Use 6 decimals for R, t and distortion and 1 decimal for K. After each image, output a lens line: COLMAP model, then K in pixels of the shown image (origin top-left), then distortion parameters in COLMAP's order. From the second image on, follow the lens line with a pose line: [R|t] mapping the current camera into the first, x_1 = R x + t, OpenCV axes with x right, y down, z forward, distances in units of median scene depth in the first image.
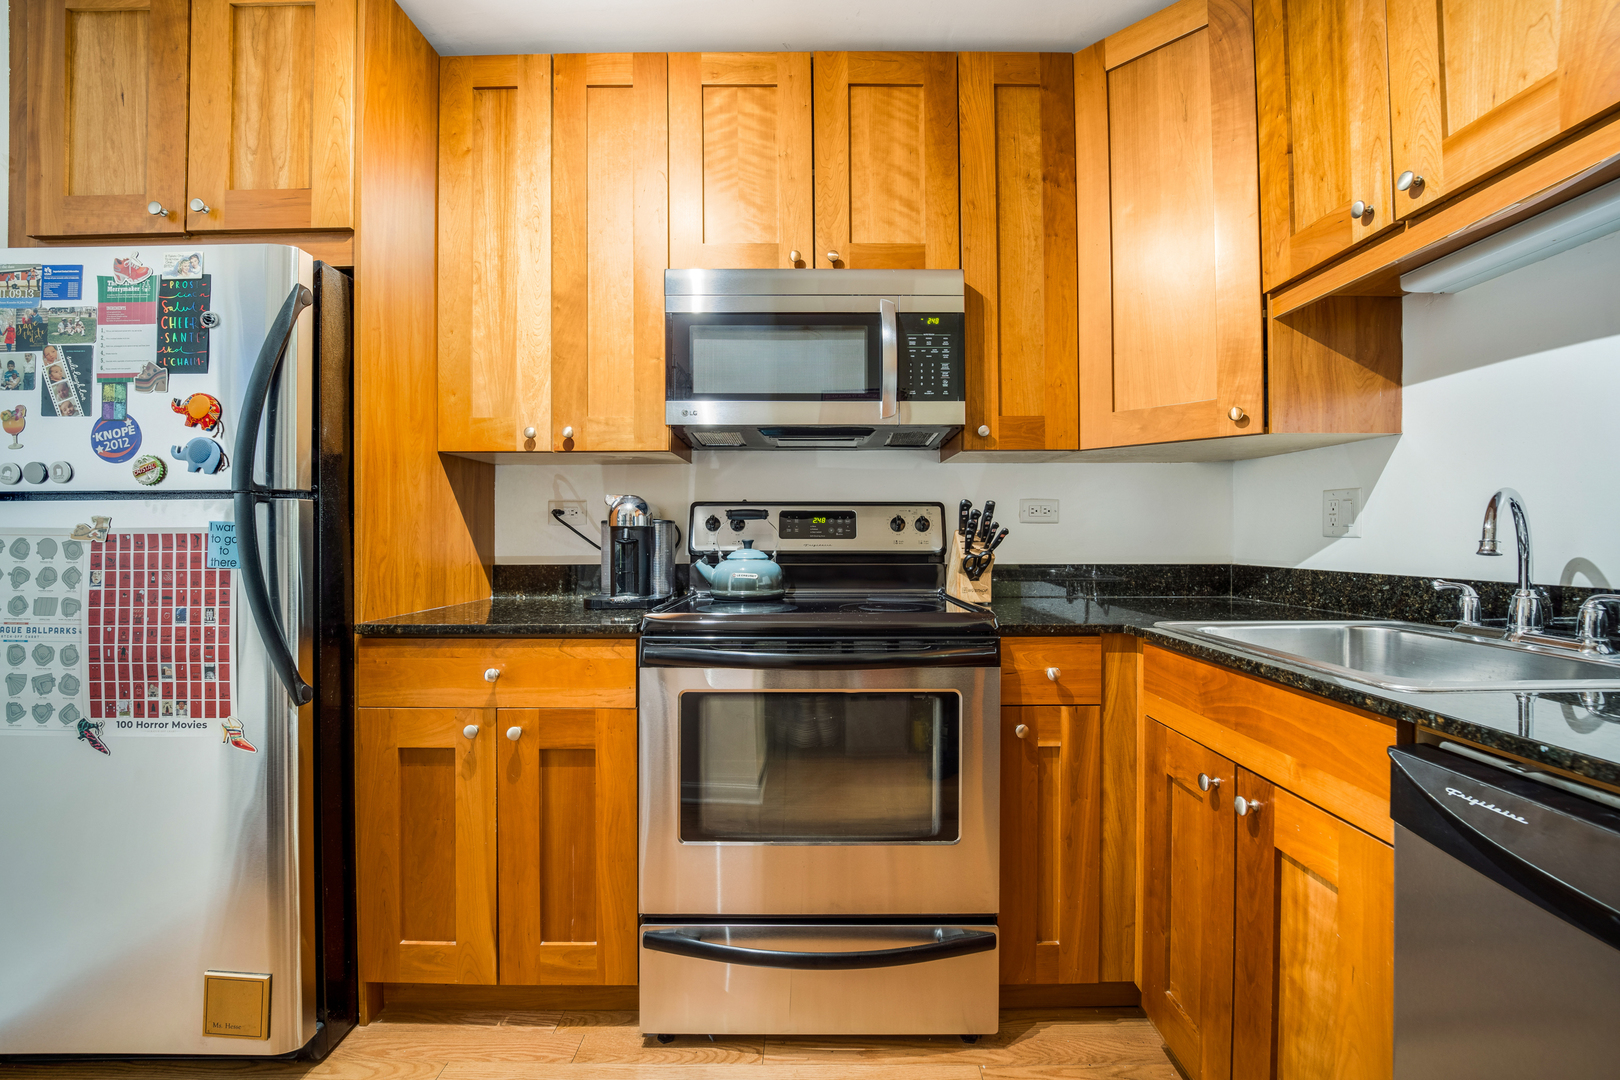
lens RADIAL K [[665.8, 0, 804.6], [0, 665.8, 524.2], [0, 0, 1]] dist [-0.024204, 0.001033]
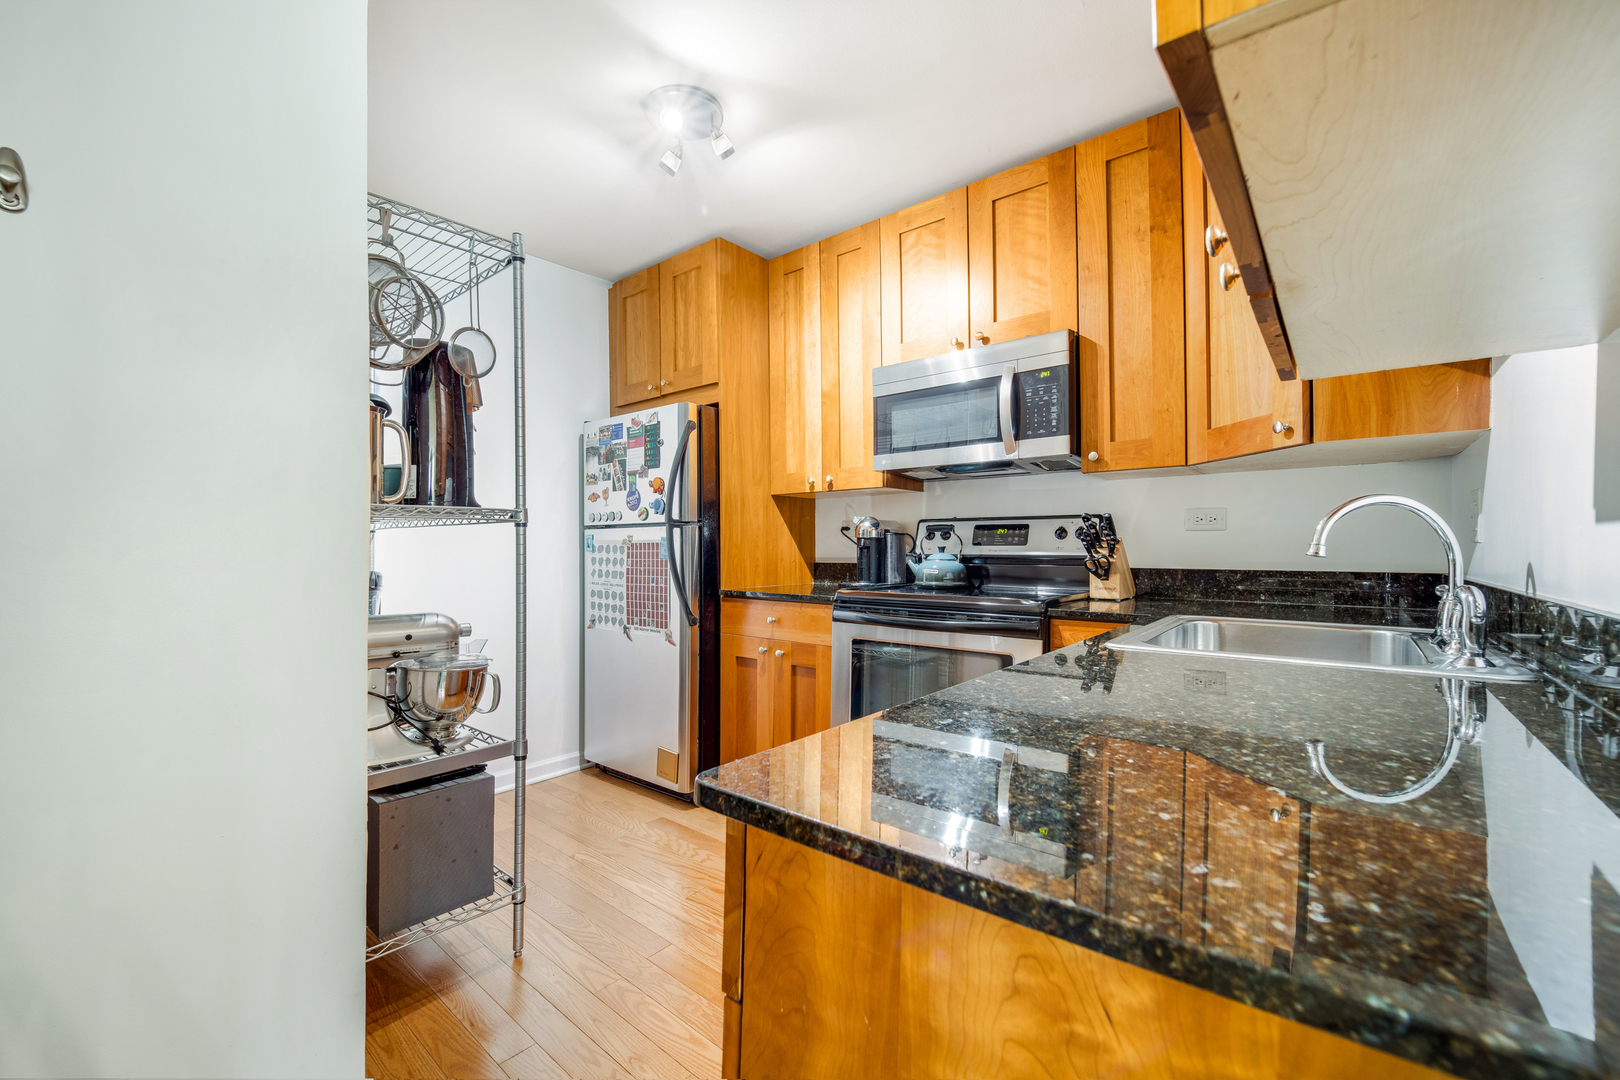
lens RADIAL K [[665.8, 0, 820.3], [0, 665.8, 548.9], [0, 0, 1]] dist [-0.024204, 0.001033]
pose [[0.768878, 0.001877, -0.639392, 0.657543], [0.011286, 0.999800, 0.016507, 0.003497], [0.639296, -0.019908, 0.768703, -0.254705]]
